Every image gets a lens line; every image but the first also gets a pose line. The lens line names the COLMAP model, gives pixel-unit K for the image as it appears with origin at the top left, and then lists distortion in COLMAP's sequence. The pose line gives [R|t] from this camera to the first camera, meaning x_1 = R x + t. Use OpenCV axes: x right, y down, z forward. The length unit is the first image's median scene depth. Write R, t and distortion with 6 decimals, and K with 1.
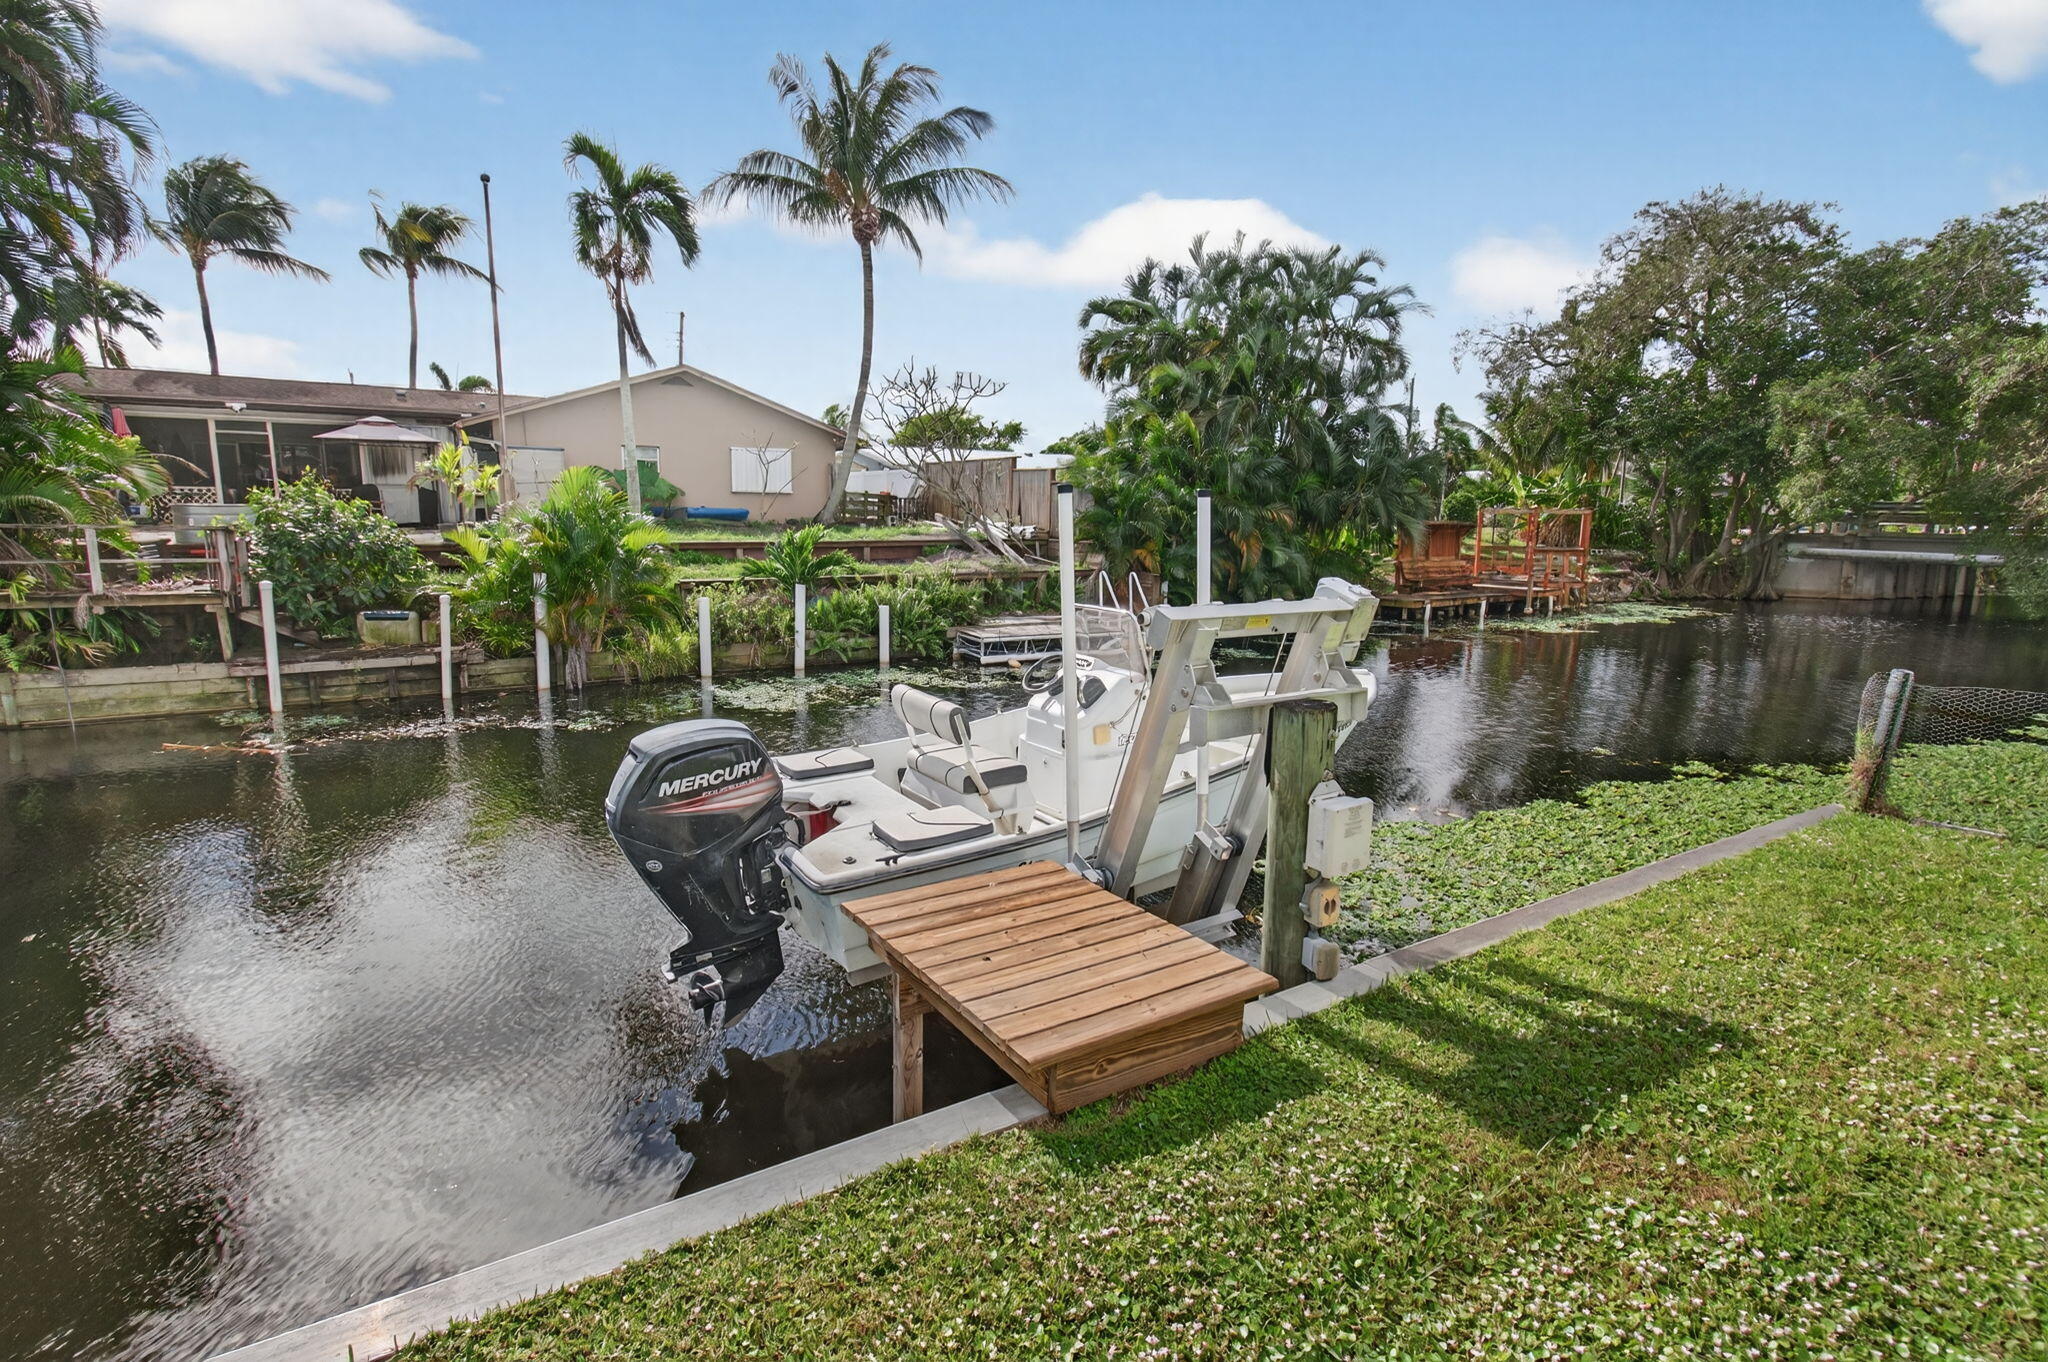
lens RADIAL K [[967.0, 0, 1016.6], [0, 967.0, 688.8], [0, 0, 1]] dist [0.001104, 0.000220]
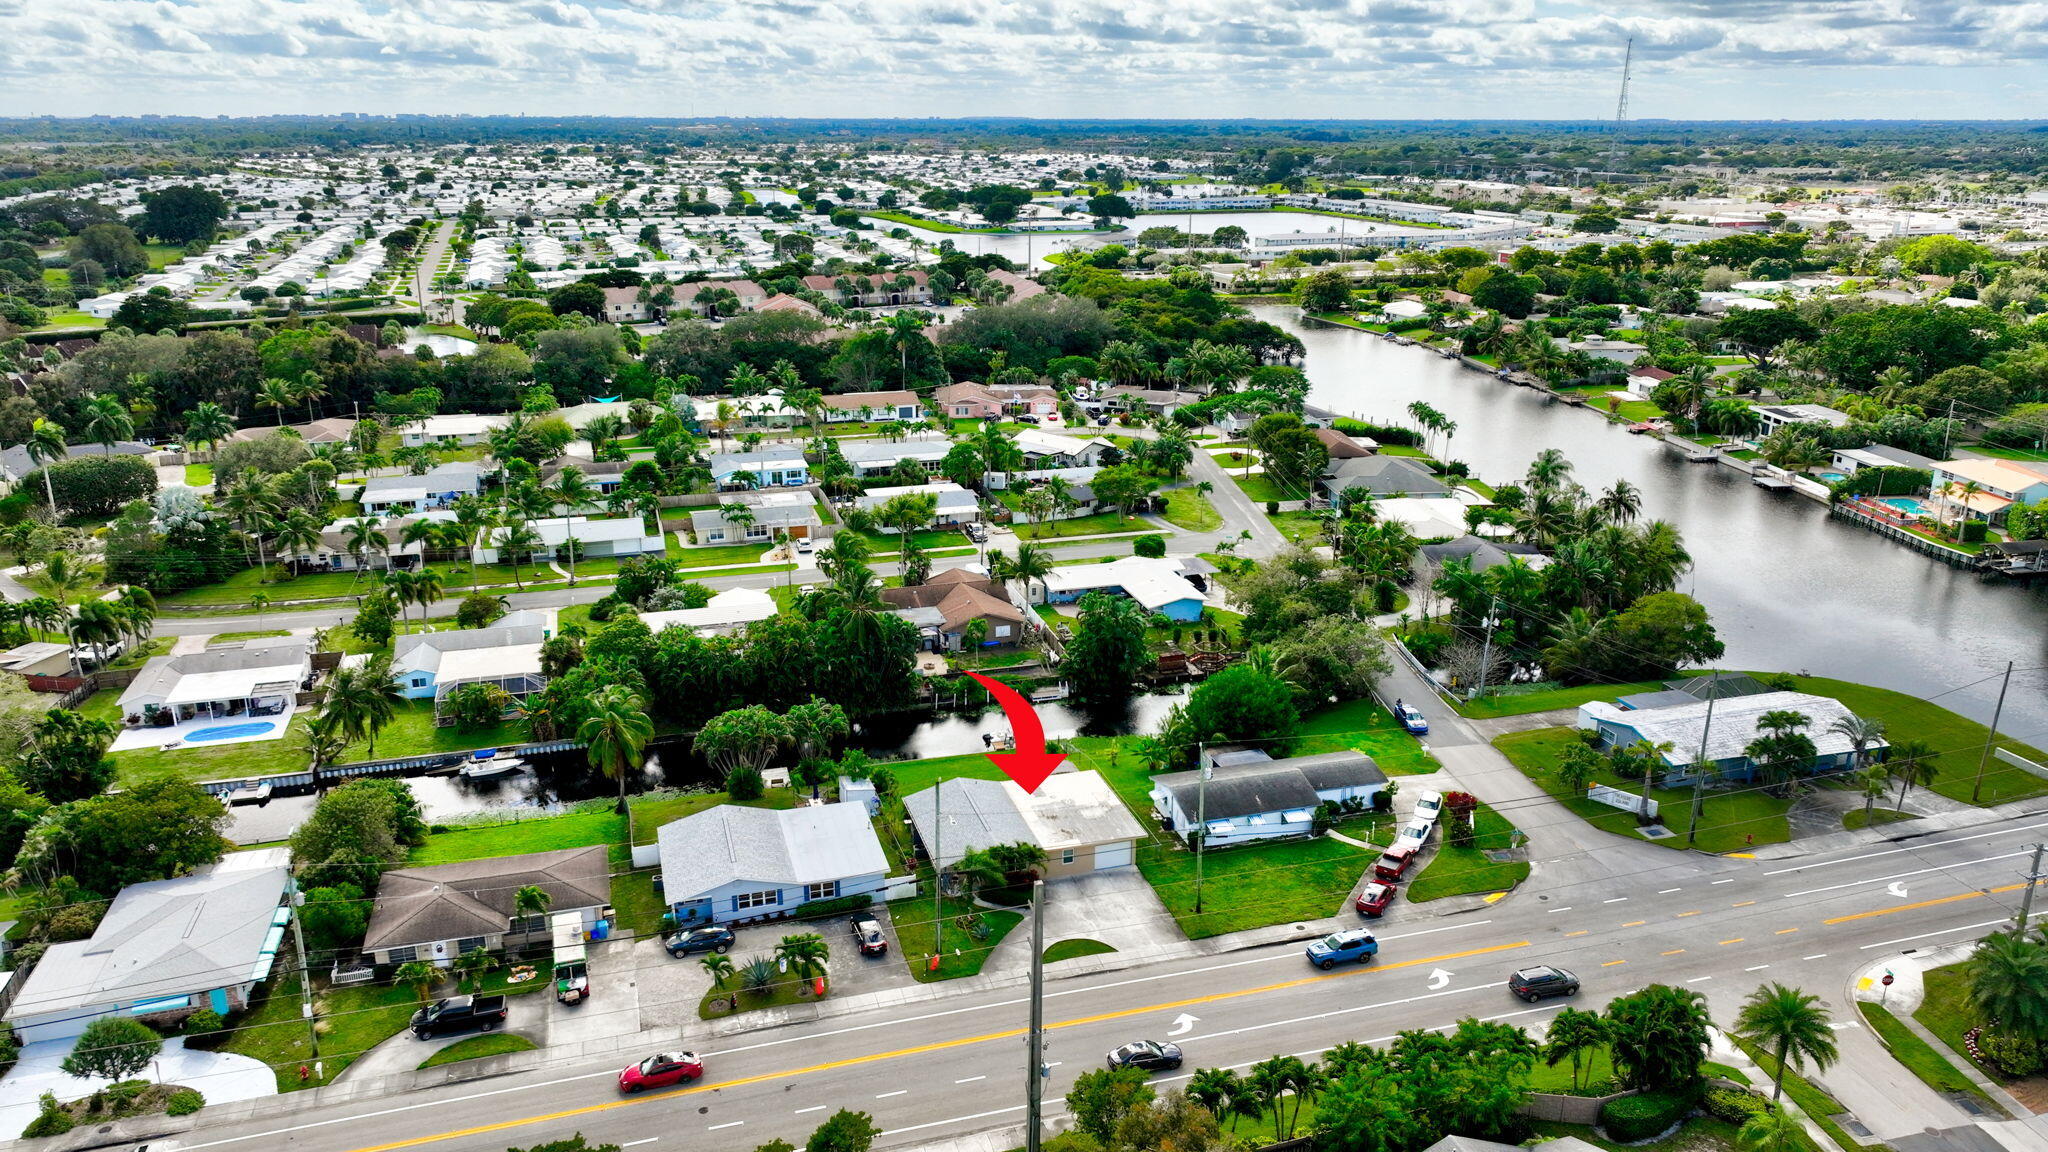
lens RADIAL K [[1465.8, 0, 1030.1], [0, 1465.8, 566.2], [0, 0, 1]] dist [0.009226, 0.004102]
pose [[0.957271, 0.075276, -0.279225, 2.375969], [-0.037648, 0.989750, 0.137758, -2.062283], [0.286733, -0.121360, 0.950293, -7.390452]]
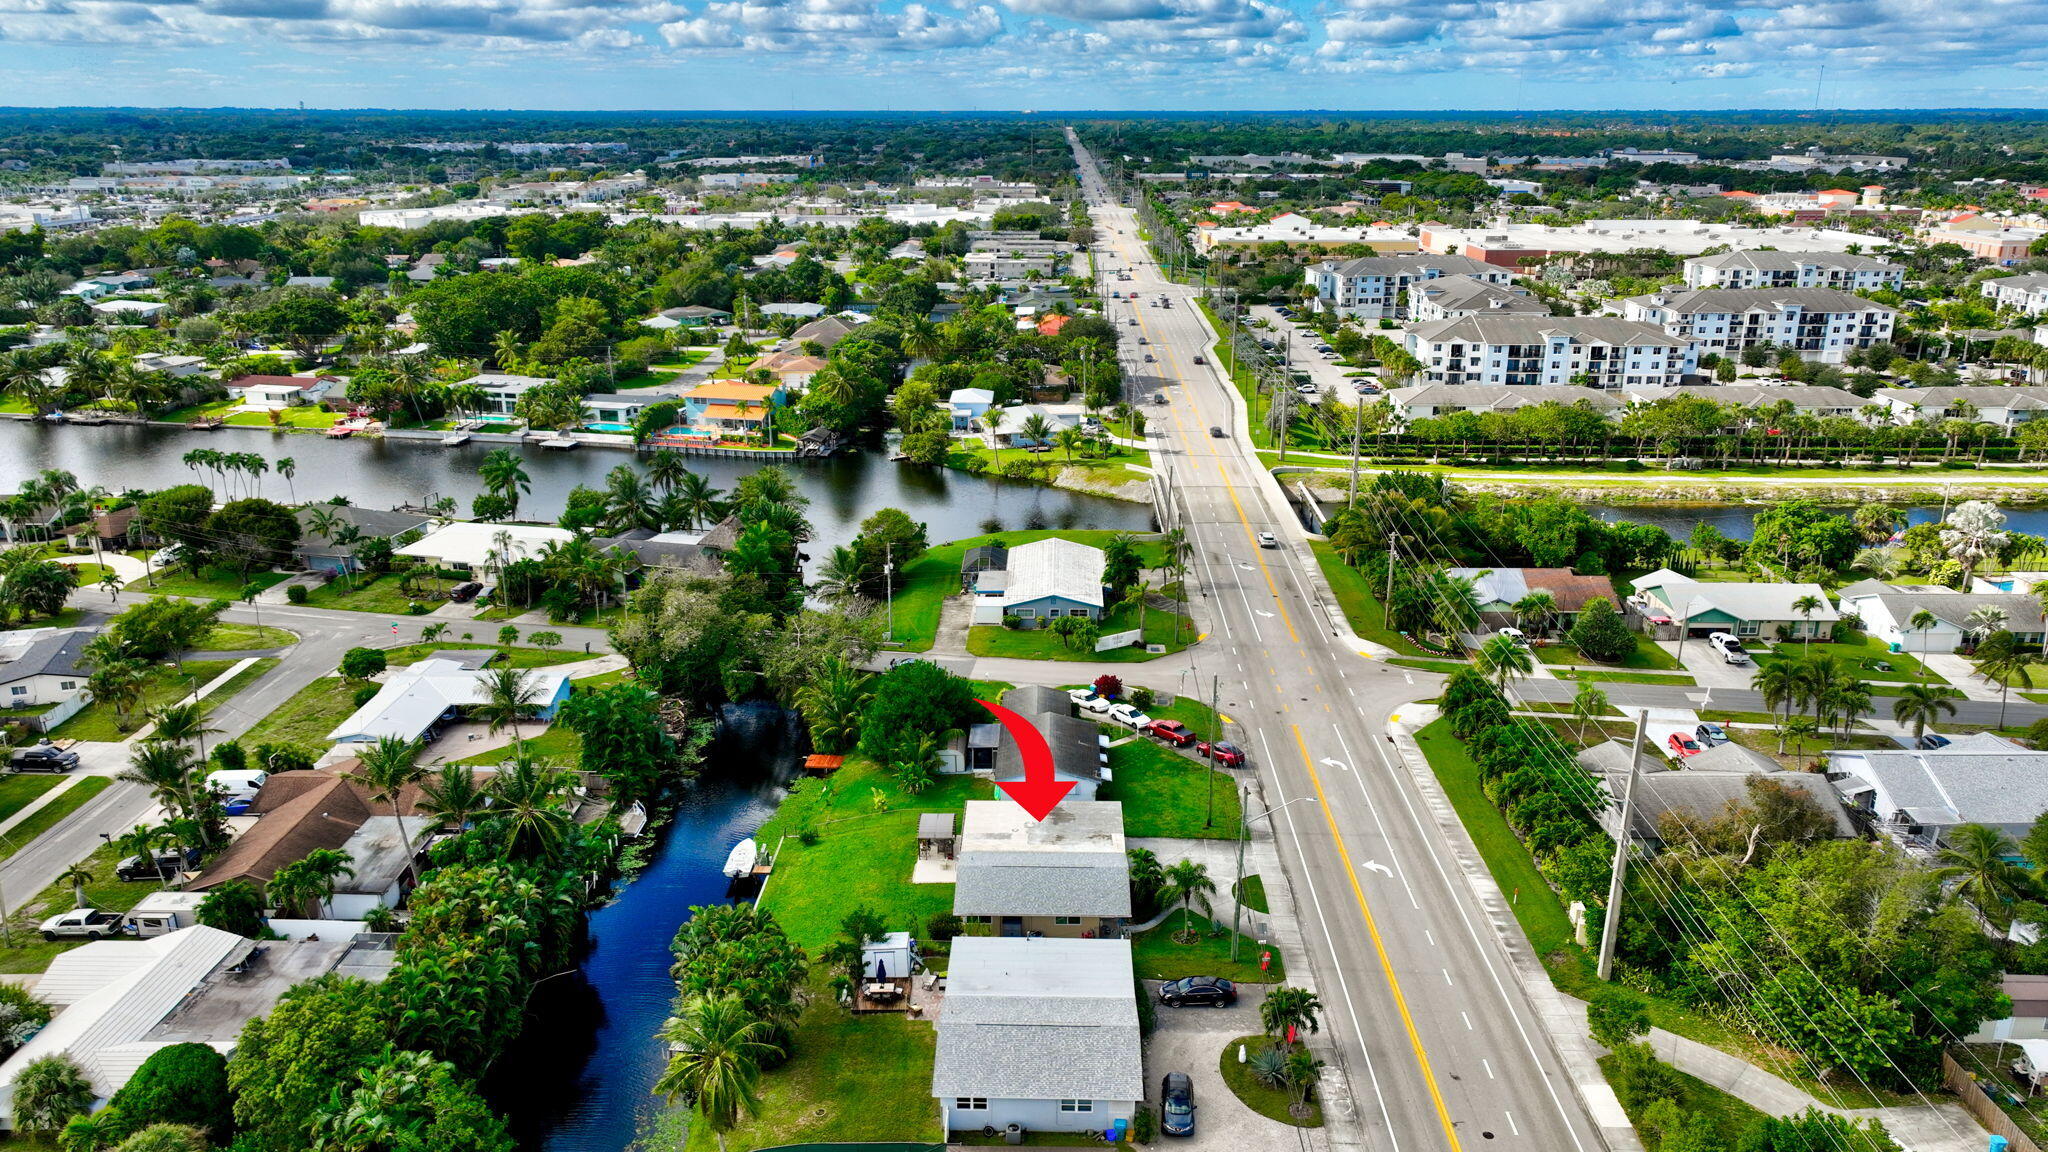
lens RADIAL K [[1465.8, 0, 1030.1], [0, 1465.8, 566.2], [0, 0, 1]] dist [0.009226, 0.004102]
pose [[0.563757, -0.261395, 0.783486, -4.233287], [0.142721, 0.965159, 0.219313, -2.596353], [-0.813517, -0.011819, 0.581421, -4.699679]]
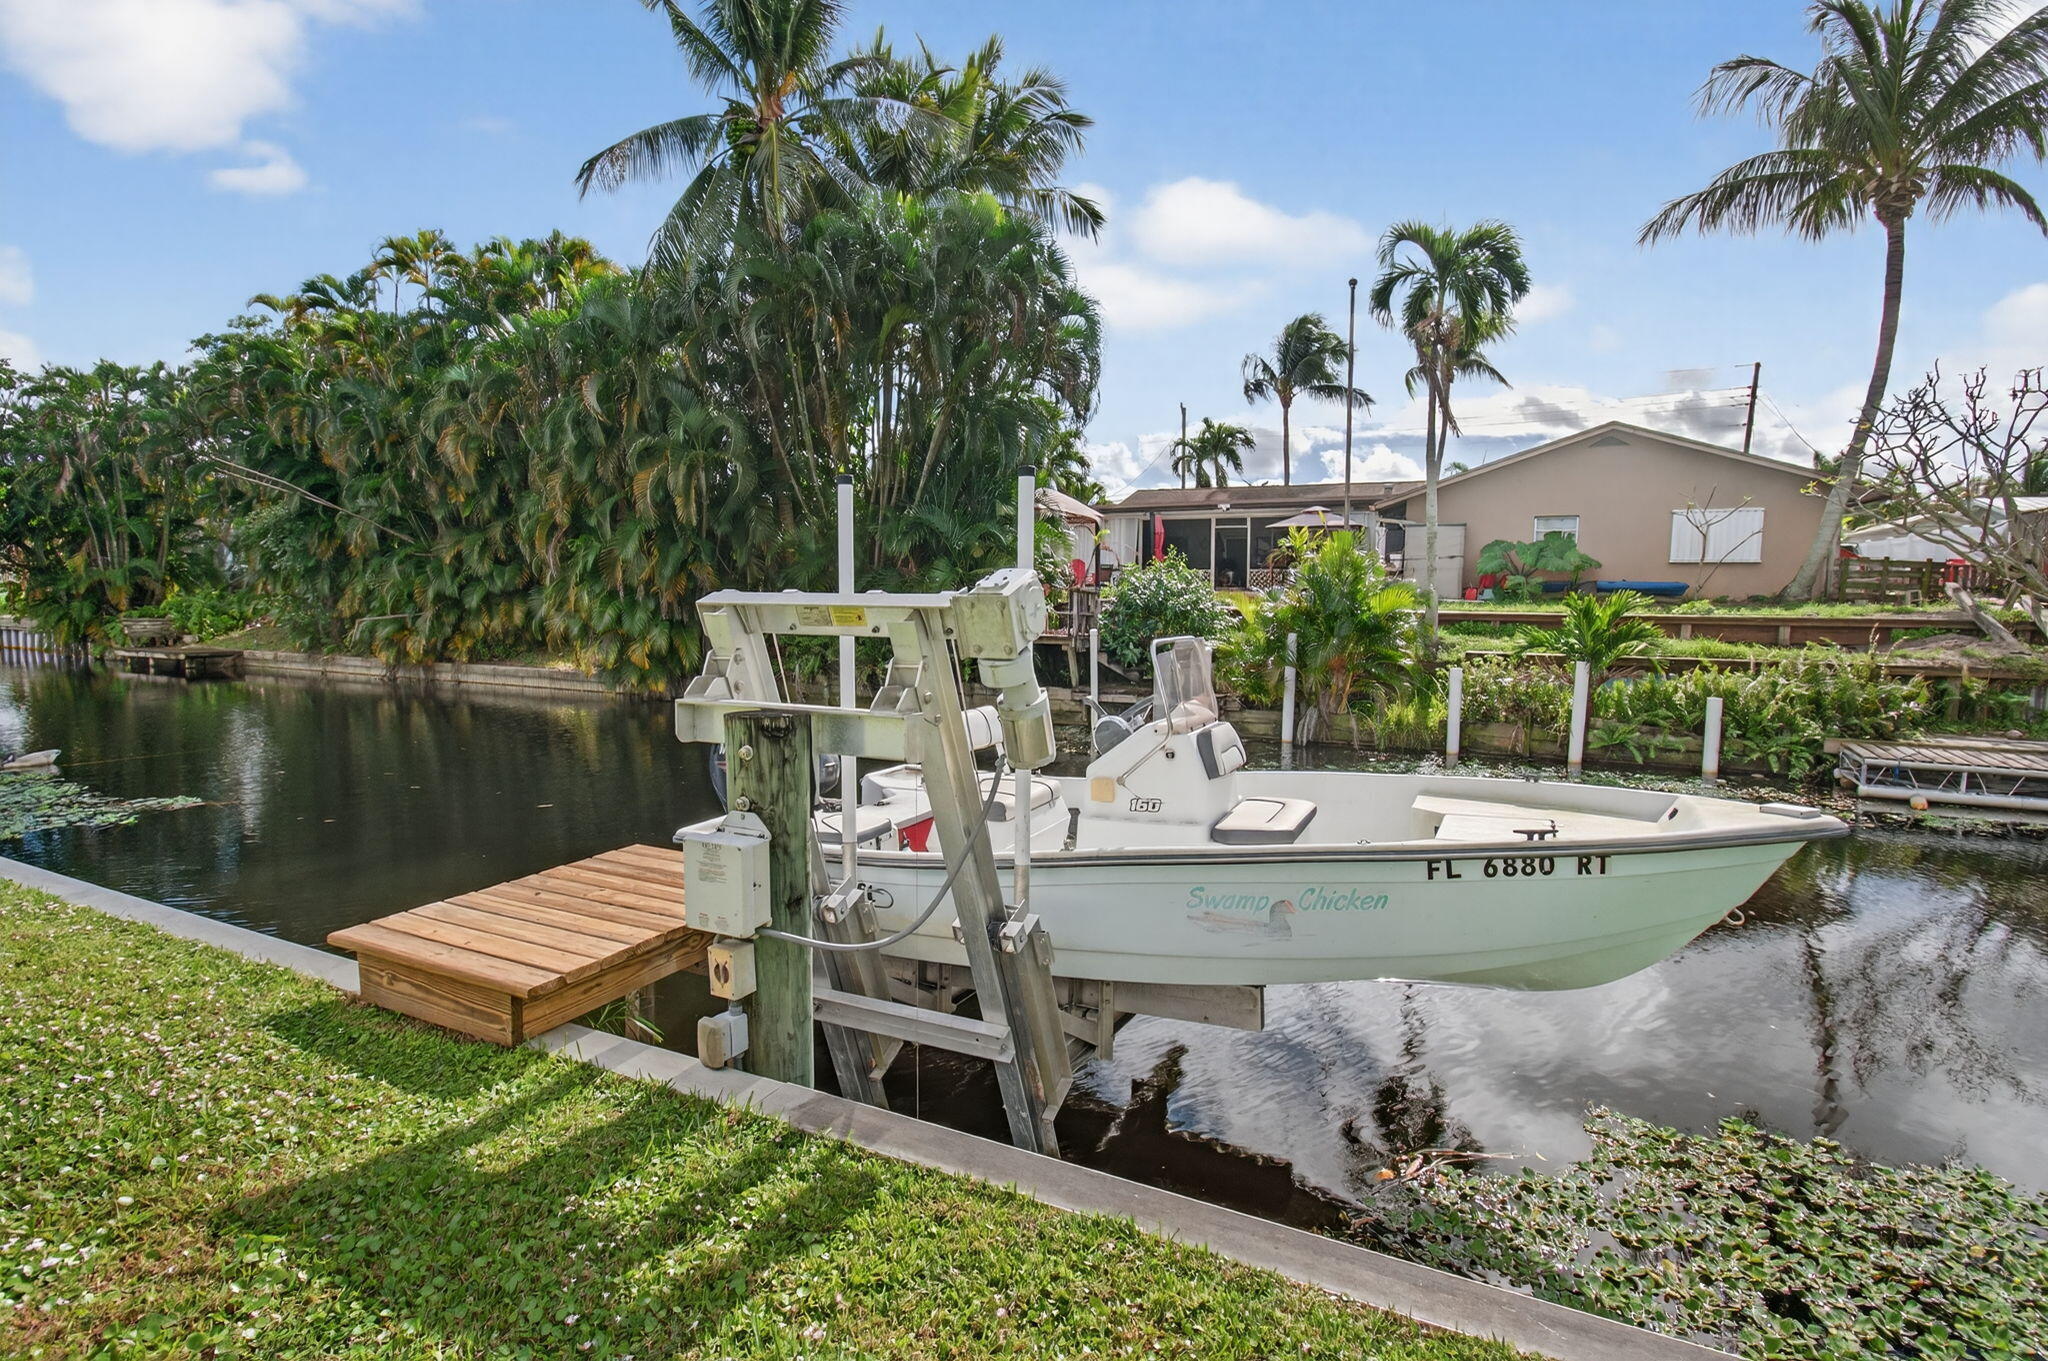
lens RADIAL K [[958.0, 0, 1003.4], [0, 958.0, 671.8], [0, 0, 1]] dist [-0.002380, 0.019885]
pose [[0.545001, 0.068208, -0.835657, 0.184915], [-0.152328, 0.988153, -0.018691, -0.007022], [0.824482, 0.137481, 0.548934, 0.122845]]
